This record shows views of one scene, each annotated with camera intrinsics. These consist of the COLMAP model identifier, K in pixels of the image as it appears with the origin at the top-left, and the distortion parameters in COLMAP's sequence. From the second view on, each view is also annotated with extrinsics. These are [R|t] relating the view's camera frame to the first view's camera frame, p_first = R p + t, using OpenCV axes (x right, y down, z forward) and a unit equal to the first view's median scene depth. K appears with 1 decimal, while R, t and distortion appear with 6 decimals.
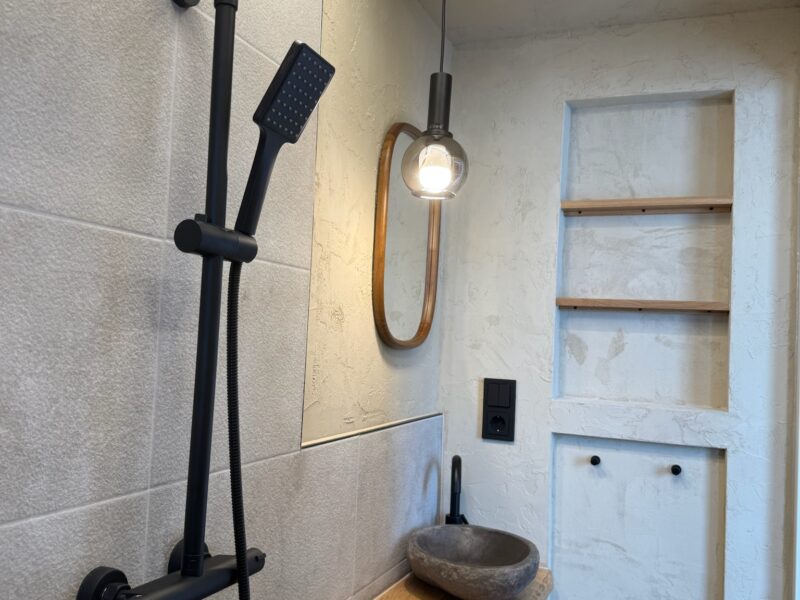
lens RADIAL K [[745.2, 0, 400.0], [0, 745.2, 300.0], [0, 0, 1]] dist [0.149365, -0.307368]
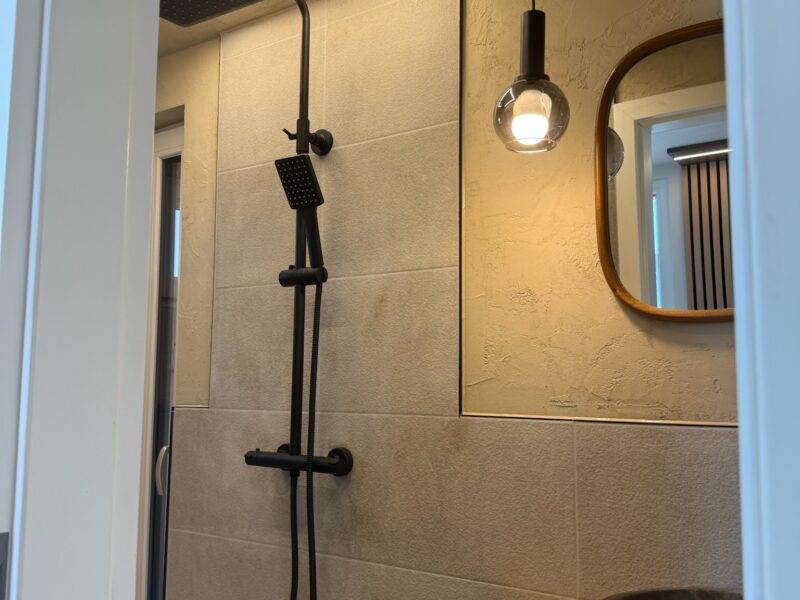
lens RADIAL K [[745.2, 0, 400.0], [0, 745.2, 300.0], [0, 0, 1]] dist [0.149365, -0.307368]
pose [[-0.225893, -0.154291, -0.961856, 1.369894], [0.034333, 0.985503, -0.166148, 0.274887], [0.973547, -0.070555, -0.217321, 1.529799]]
